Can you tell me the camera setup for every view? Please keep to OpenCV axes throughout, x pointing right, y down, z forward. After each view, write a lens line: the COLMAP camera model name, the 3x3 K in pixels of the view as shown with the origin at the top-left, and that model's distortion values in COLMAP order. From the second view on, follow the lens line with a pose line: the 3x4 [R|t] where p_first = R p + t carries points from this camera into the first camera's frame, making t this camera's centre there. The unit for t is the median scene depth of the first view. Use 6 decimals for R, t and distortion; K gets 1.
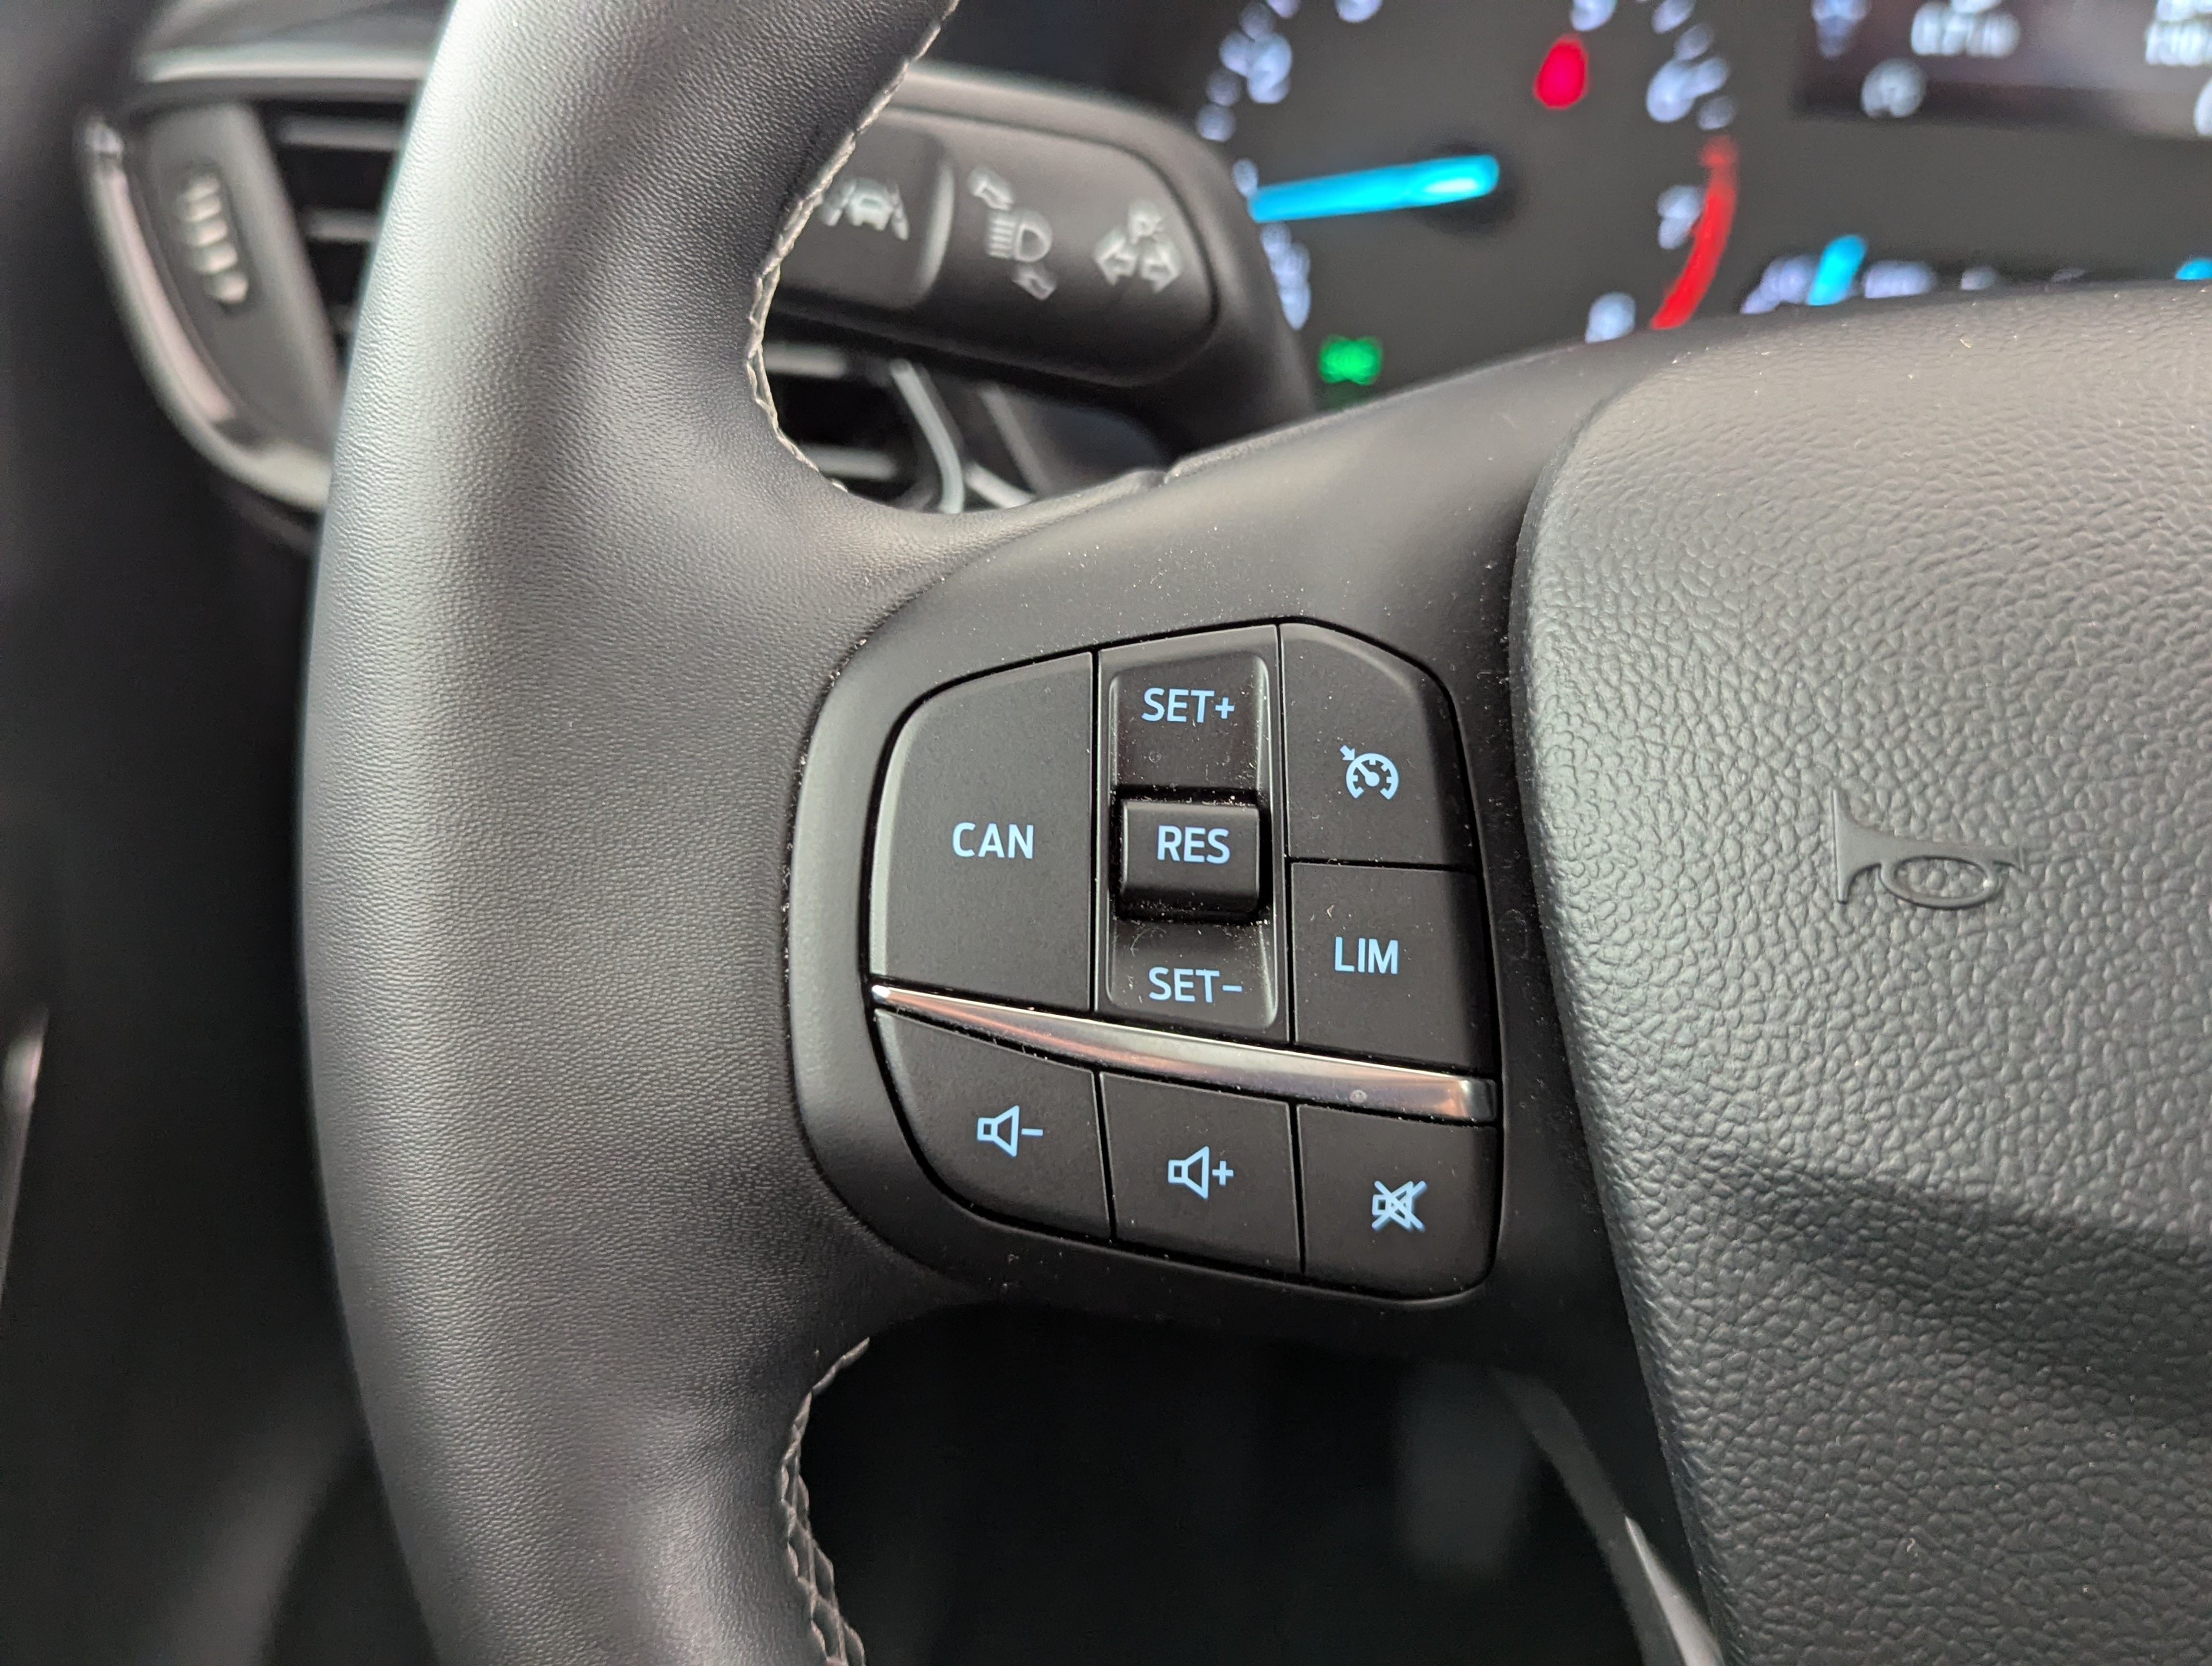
lens RADIAL K [[2243.4, 0, 1106.0], [0, 2243.4, 833.0], [0, 0, 1]] dist [0.156261, -0.634856]
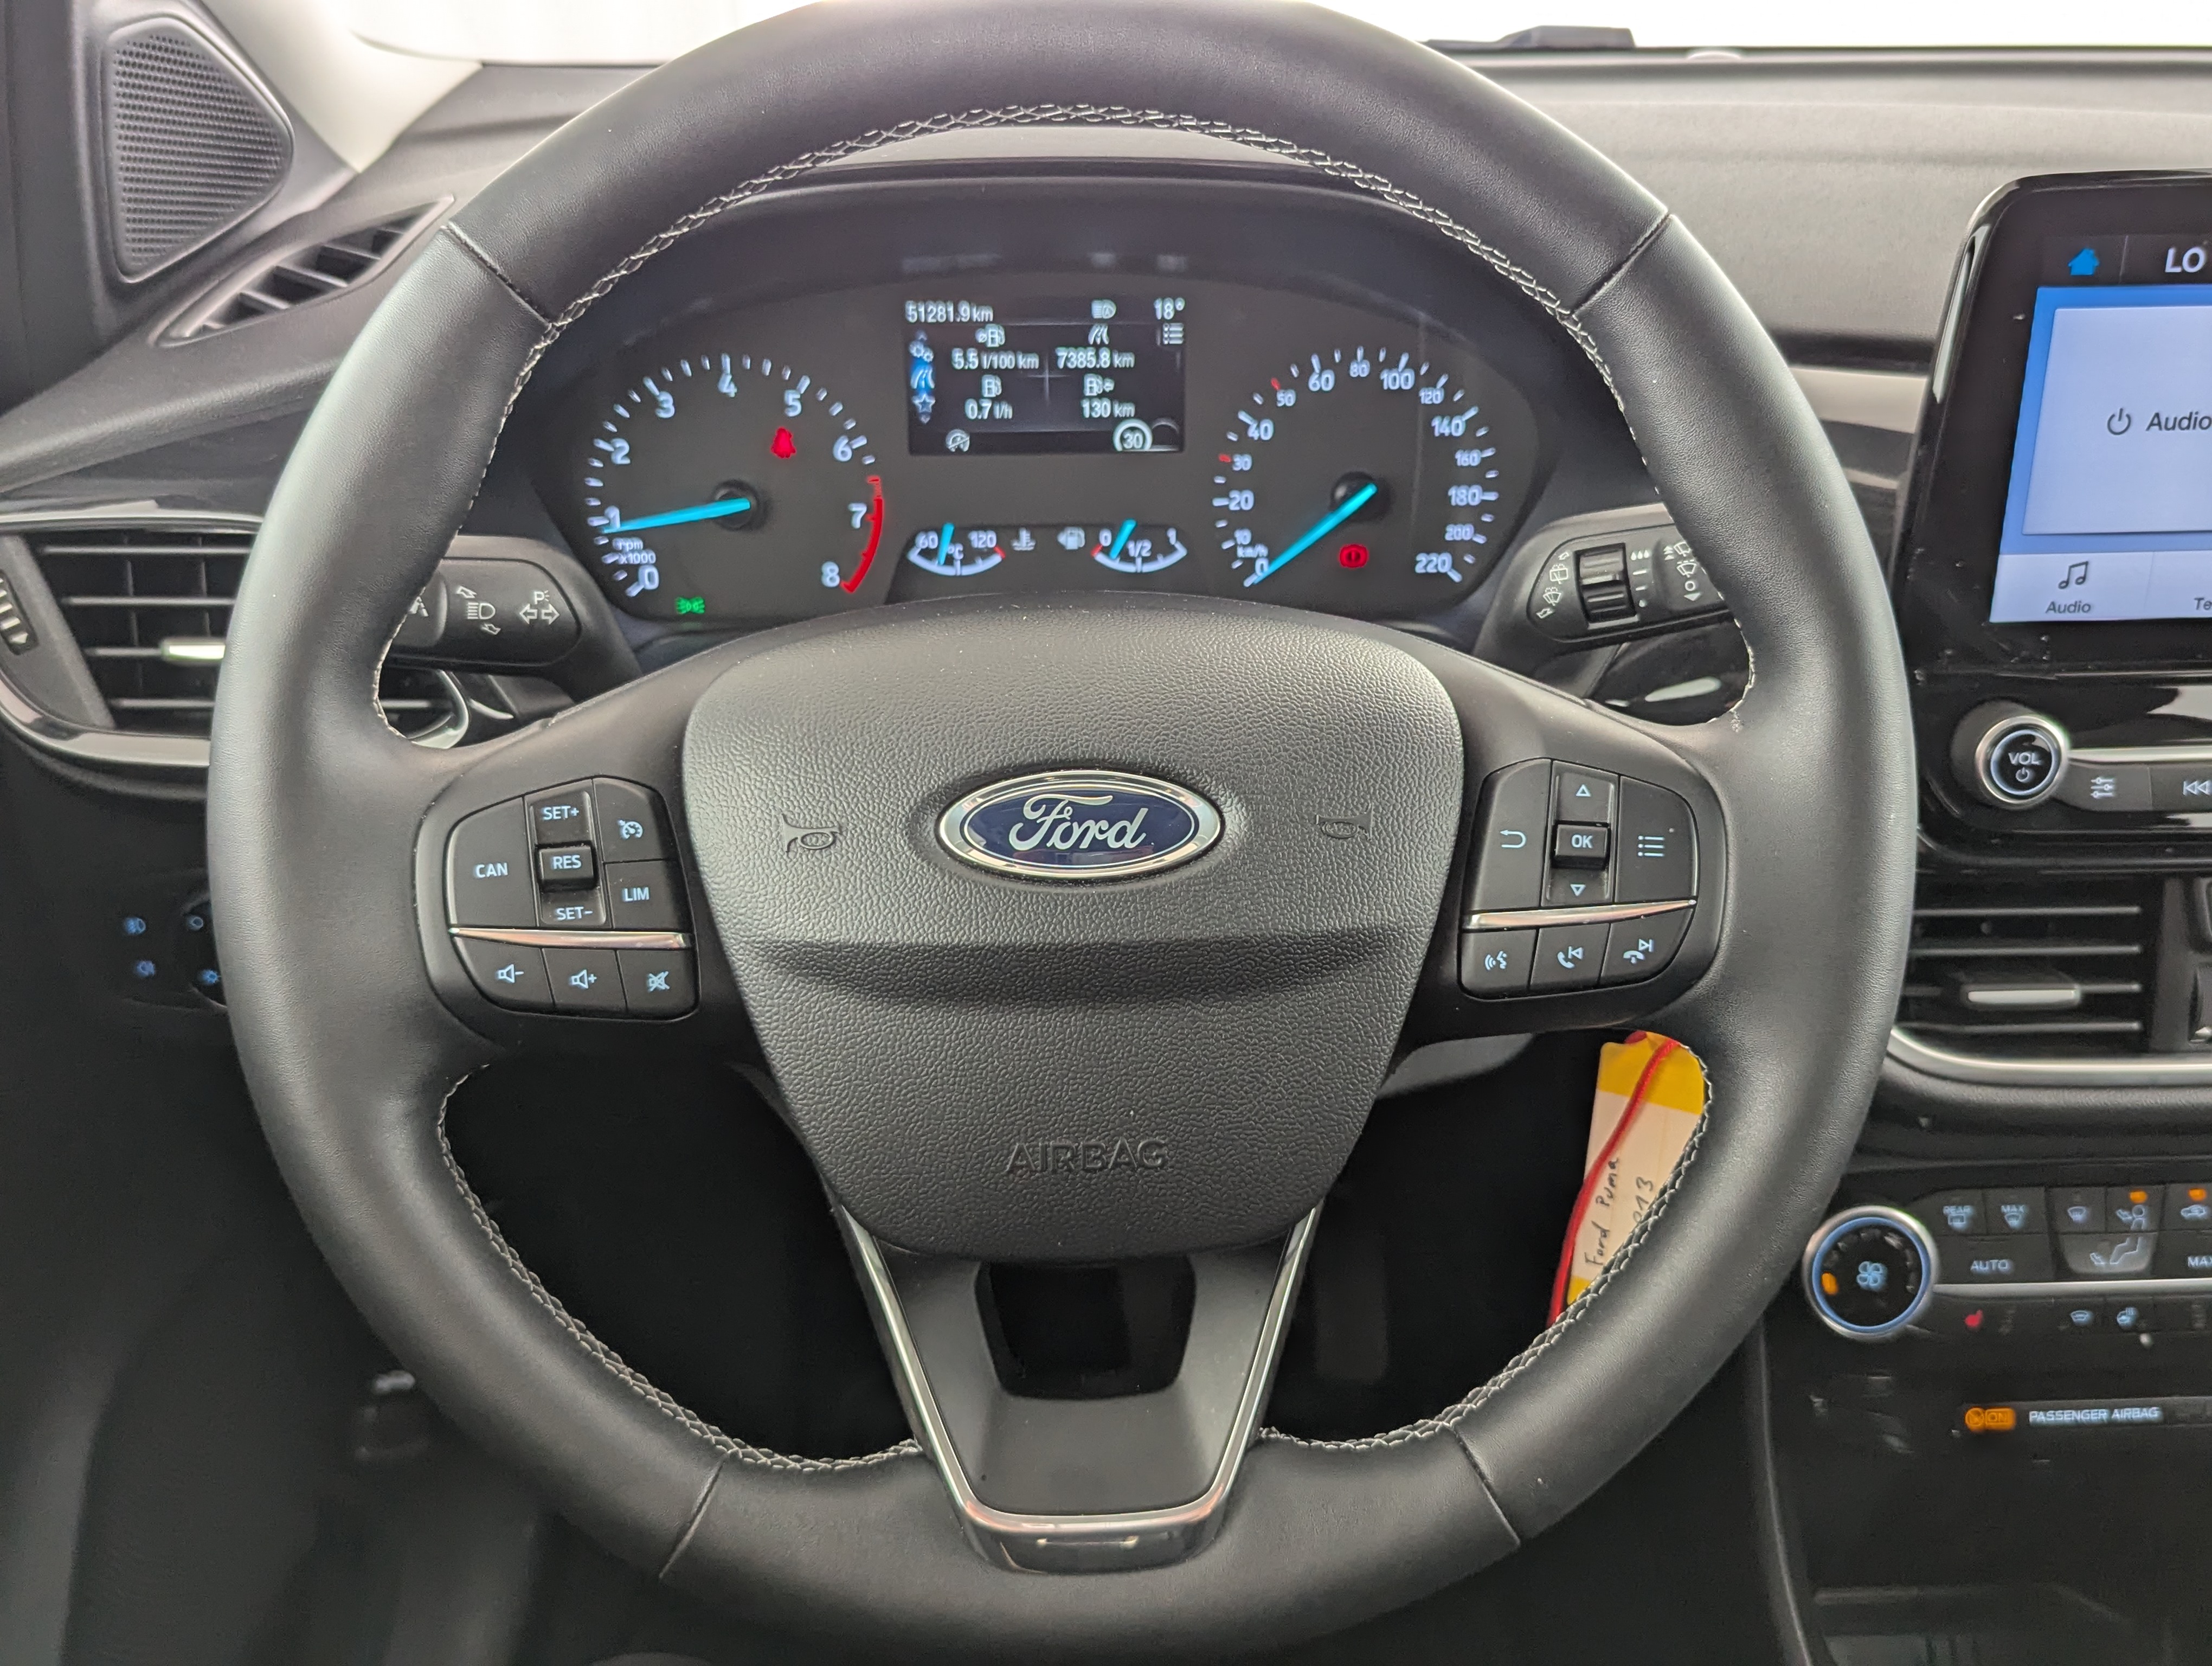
lens RADIAL K [[2243.4, 0, 1106.0], [0, 2243.4, 833.0], [0, 0, 1]] dist [0.156261, -0.634856]
pose [[0.974427, -0.121264, 0.189174, 0.161072], [0.128433, 0.991376, -0.026060, 0.124654], [-0.184382, 0.049689, 0.981598, -1.812628]]
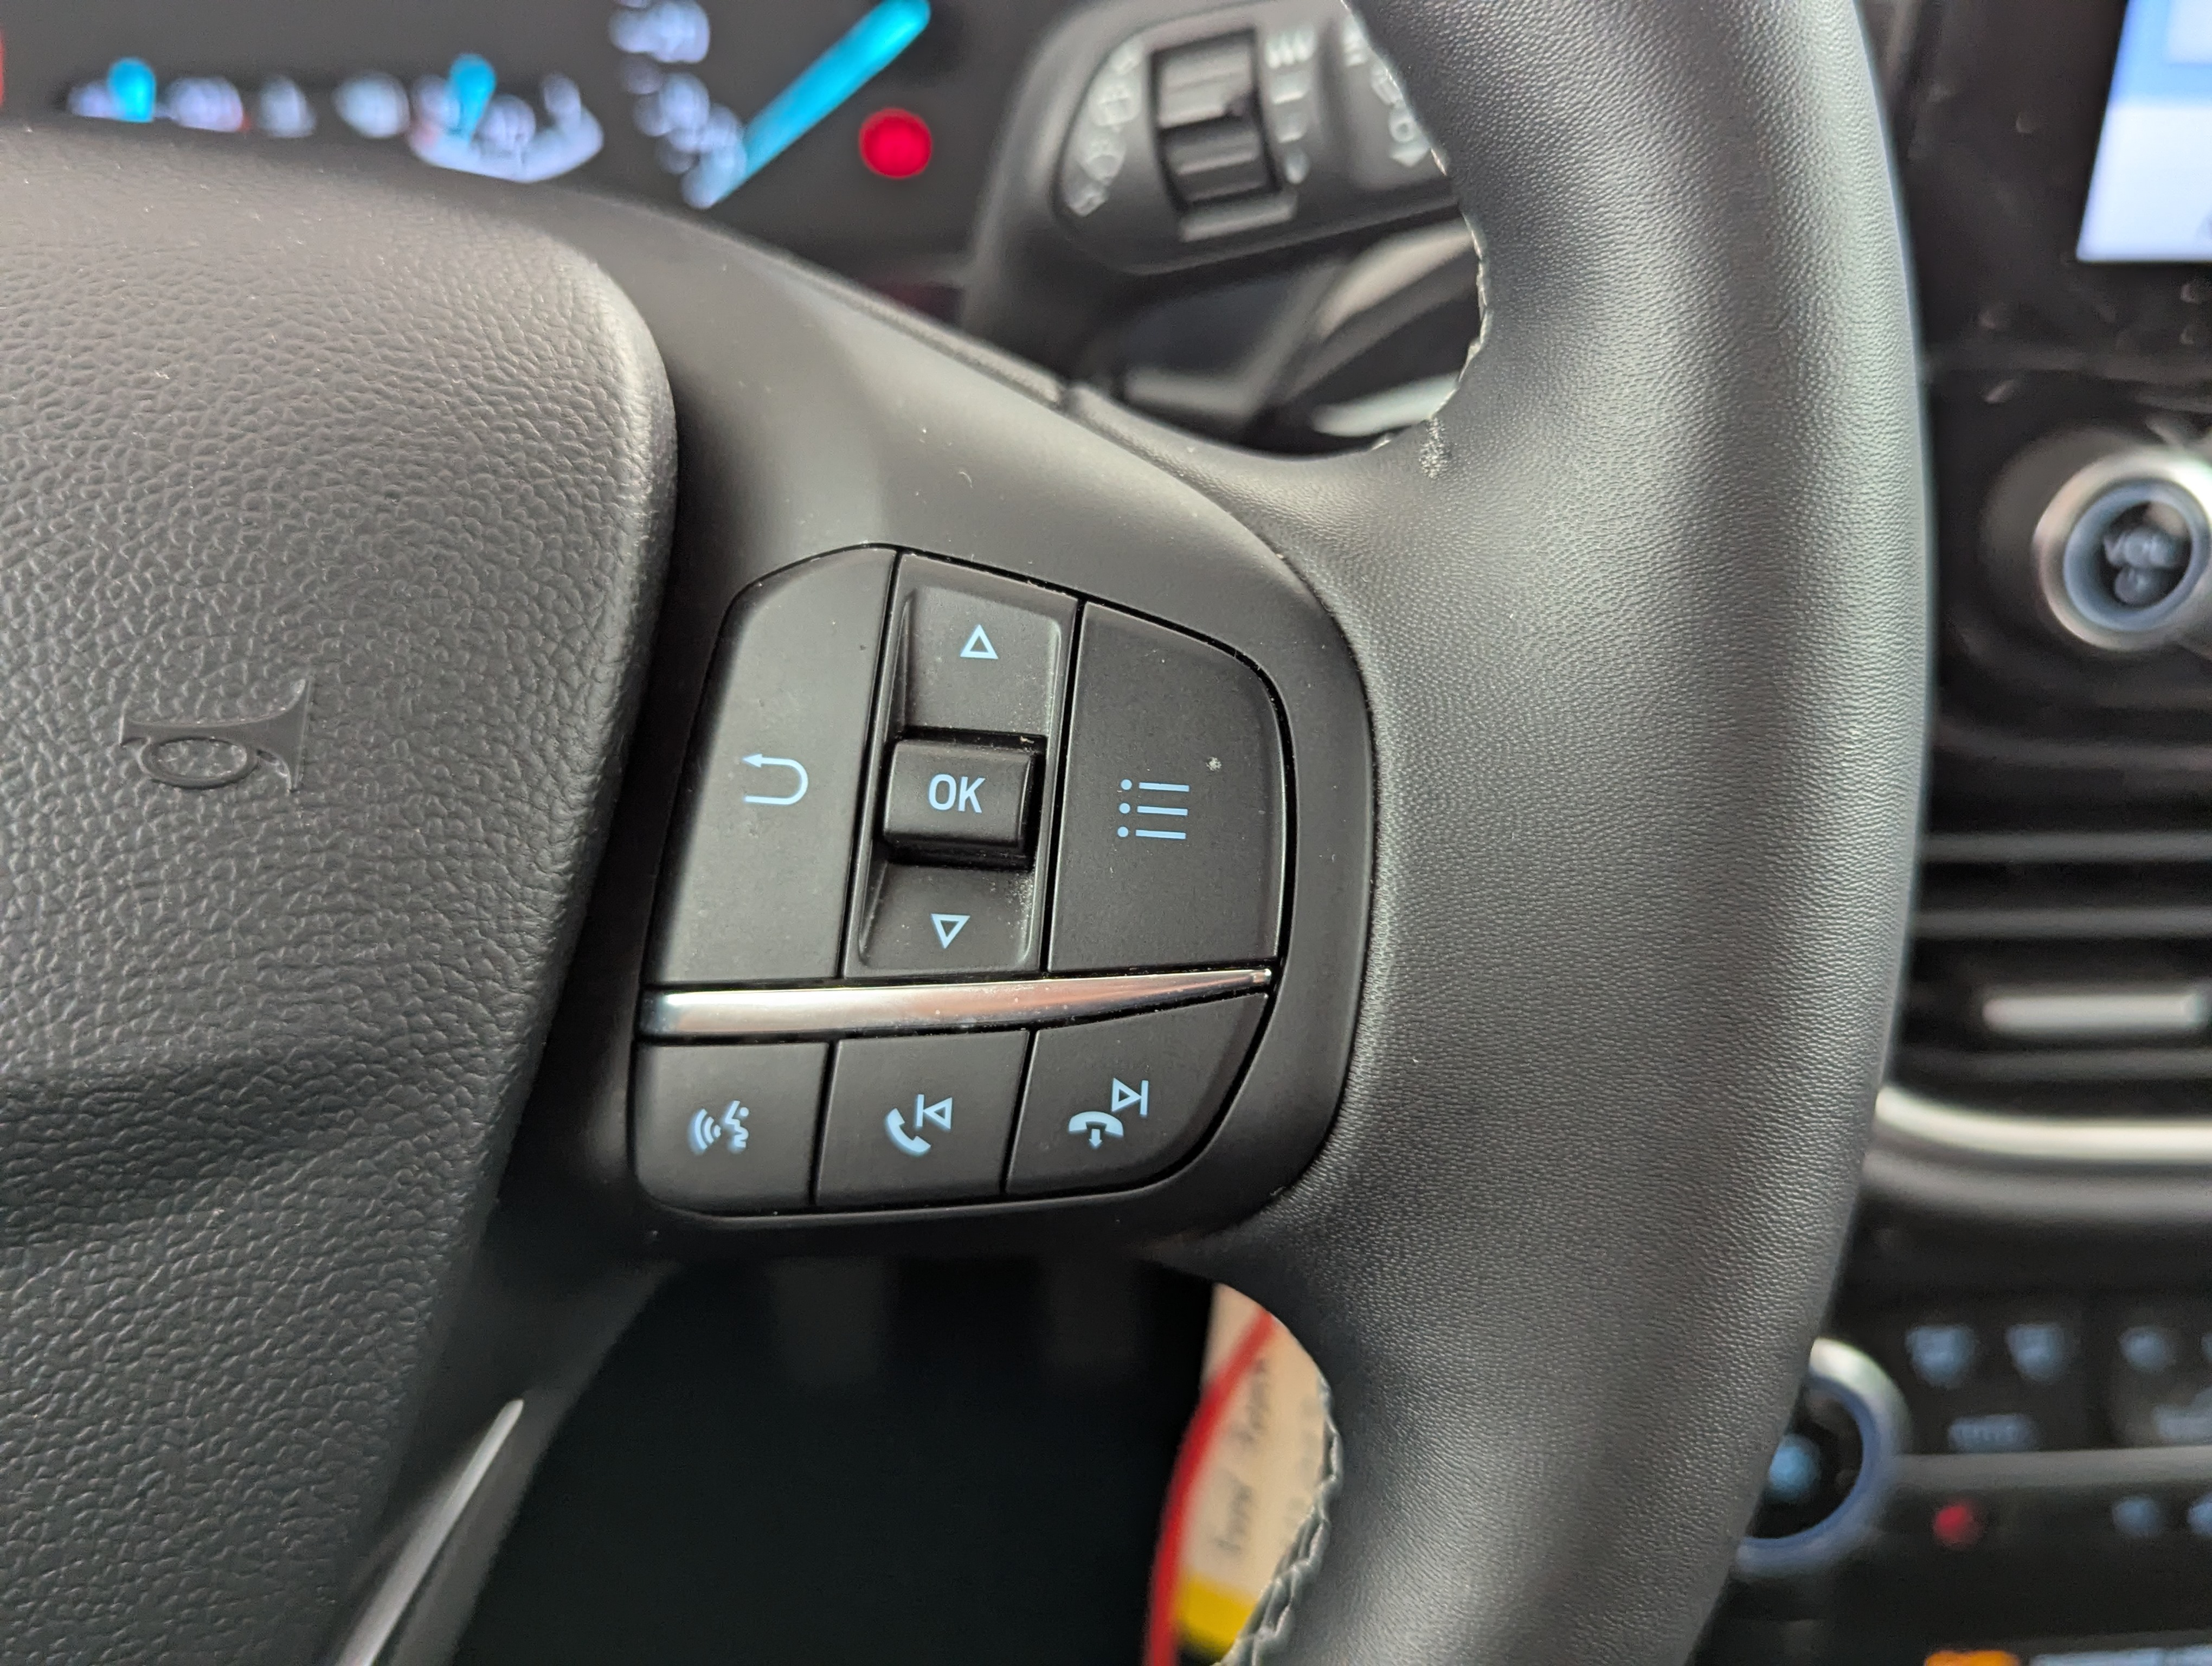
lens RADIAL K [[2243.4, 0, 1106.0], [0, 2243.4, 833.0], [0, 0, 1]] dist [0.156261, -0.634856]
pose [[0.972710, -0.130729, 0.191690, 1.126913], [0.116922, 0.989775, 0.081703, 0.084671], [-0.200411, -0.057061, 0.978049, -0.147157]]
